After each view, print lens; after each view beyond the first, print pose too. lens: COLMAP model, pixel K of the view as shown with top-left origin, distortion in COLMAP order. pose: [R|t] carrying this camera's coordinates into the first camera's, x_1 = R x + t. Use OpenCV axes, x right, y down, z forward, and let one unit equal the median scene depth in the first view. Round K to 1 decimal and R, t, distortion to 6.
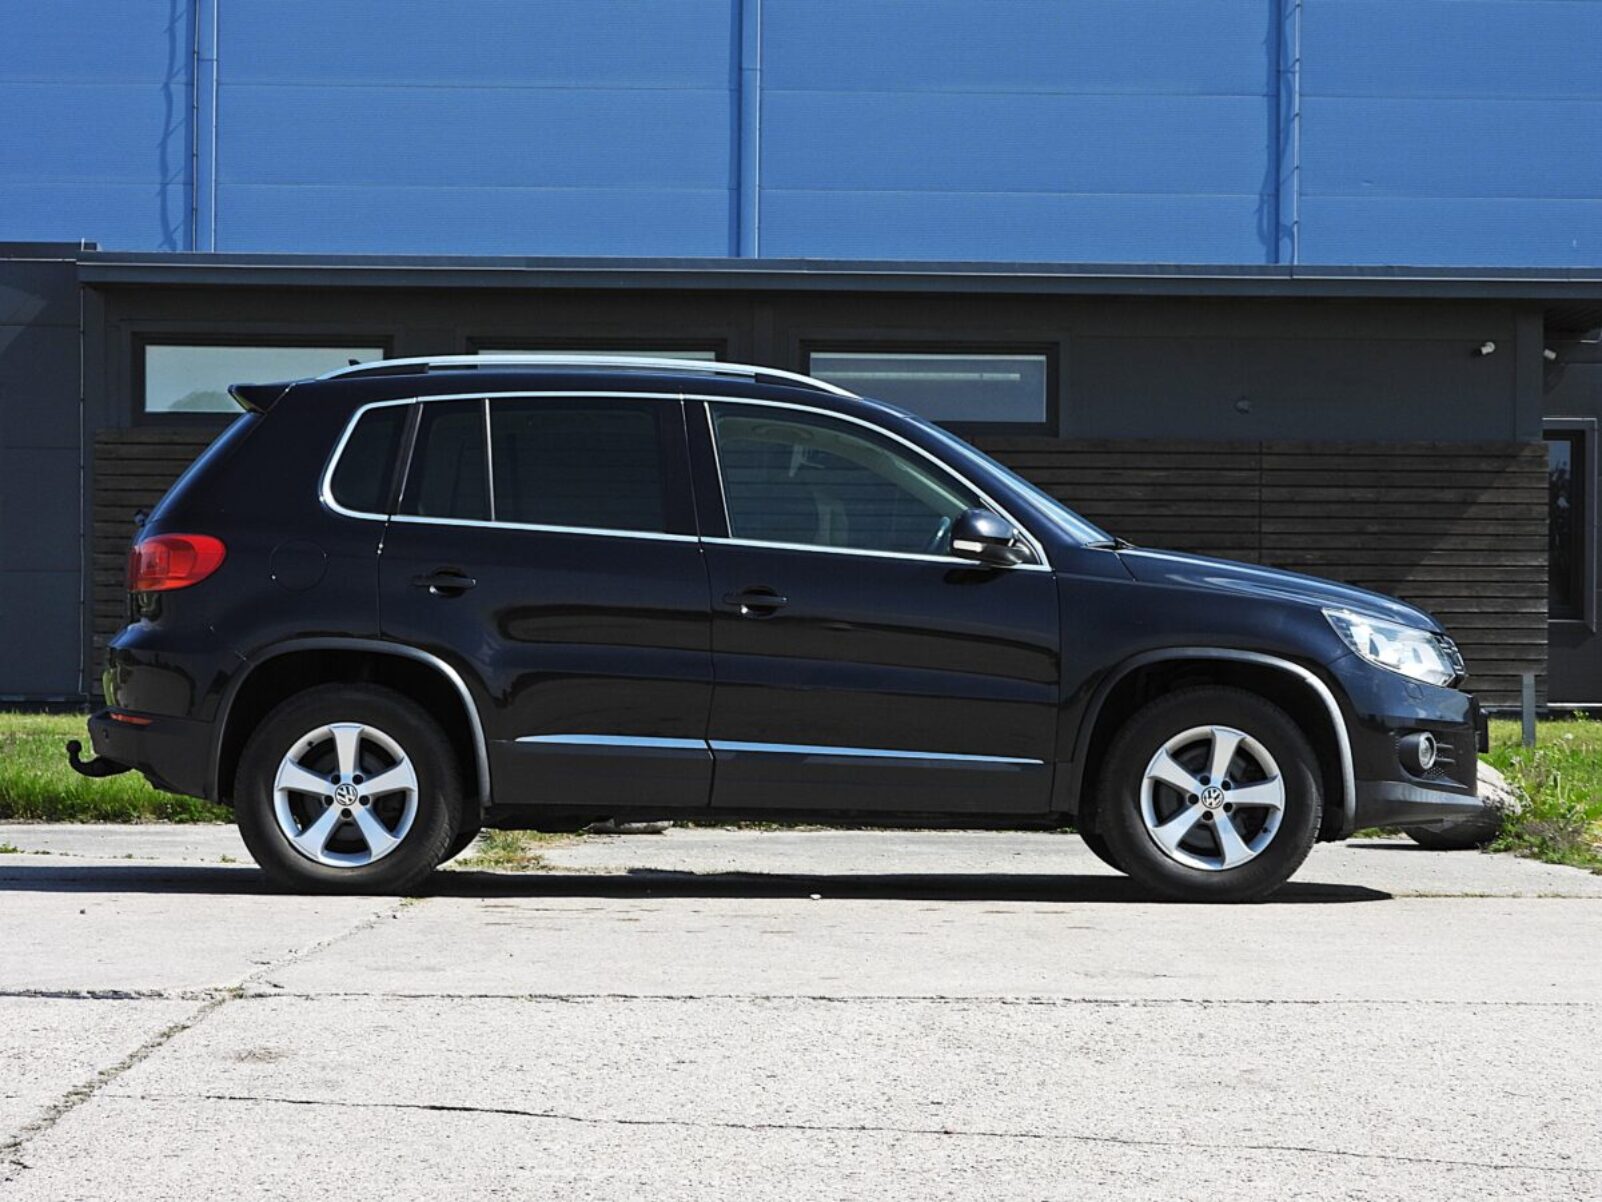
lens RADIAL K [[4229.2, 0, 817.4], [0, 4229.2, 637.1], [0, 0, 1]] dist [0.217477, 0.000000]
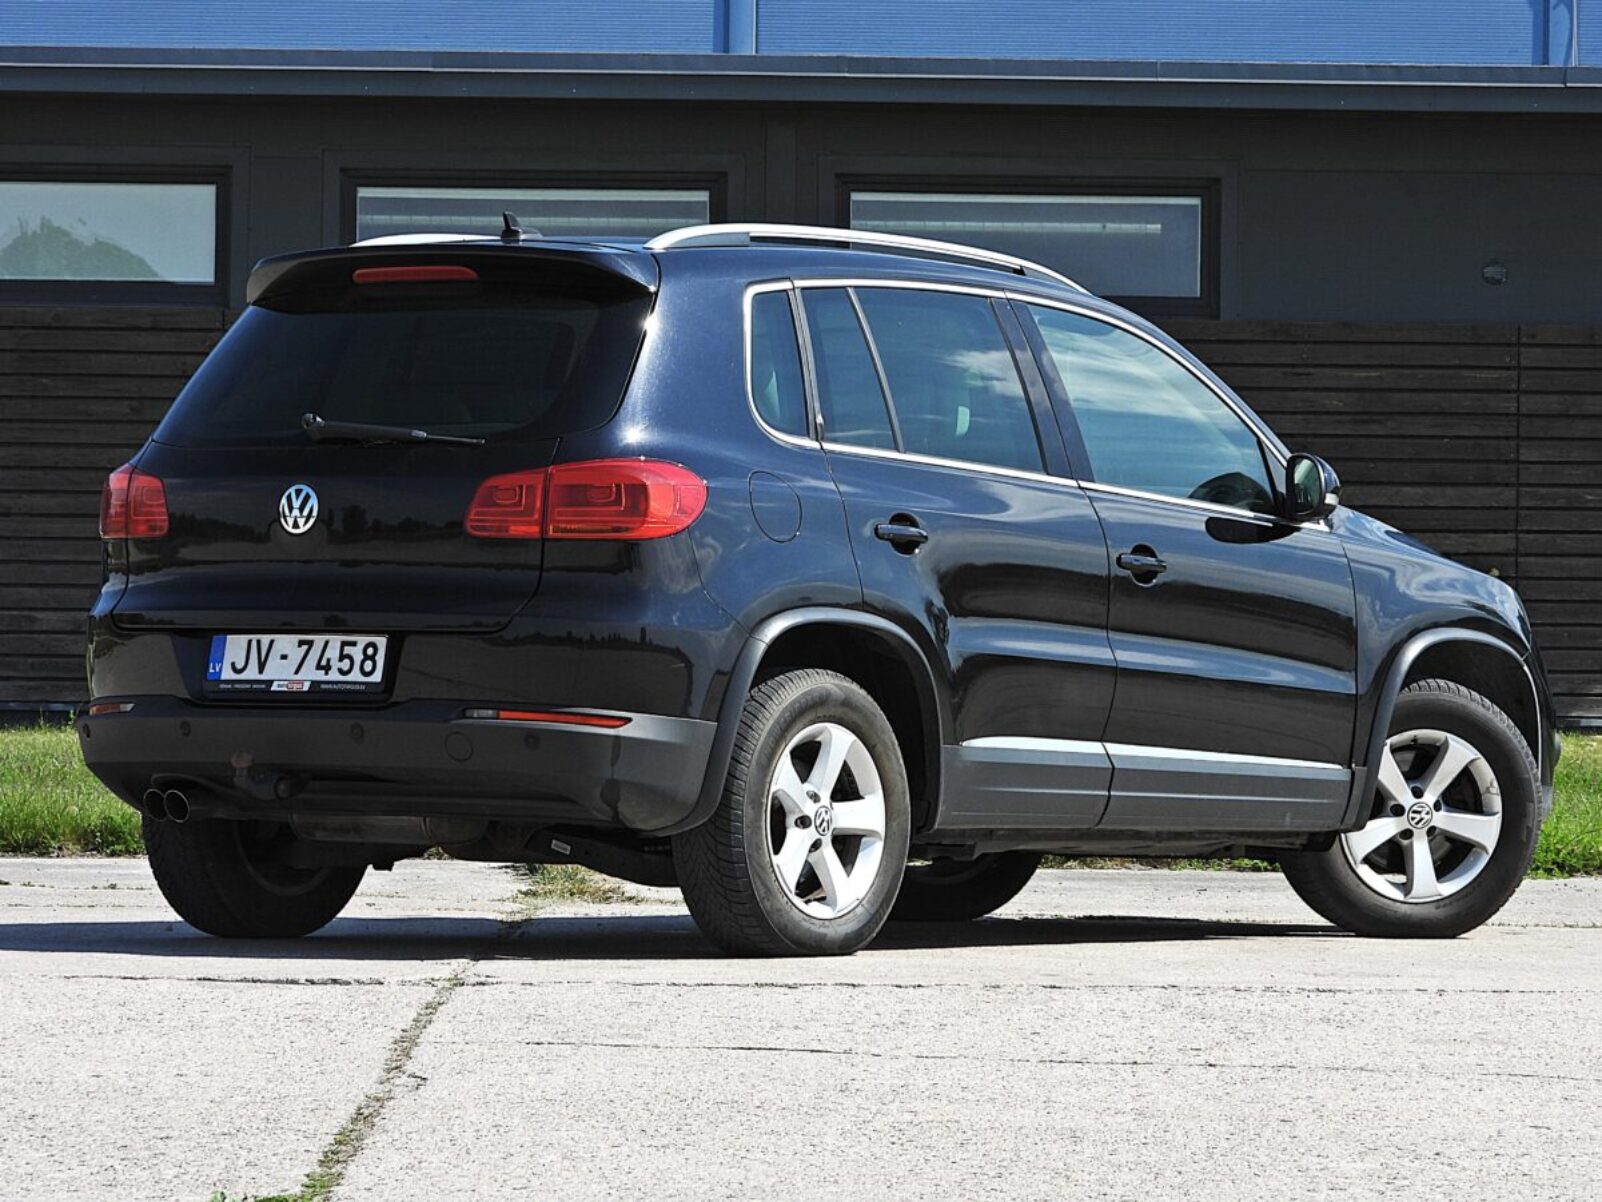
lens RADIAL K [[7310.8, 0, 854.2], [0, 7310.8, 601.1], [0, 0, 1]] dist [0.276746, 0.000000]
pose [[0.999923, 0.001526, 0.012328, -0.015584], [-0.001505, 0.999997, -0.001750, -0.000240], [-0.012331, 0.001731, 0.999922, -0.165384]]
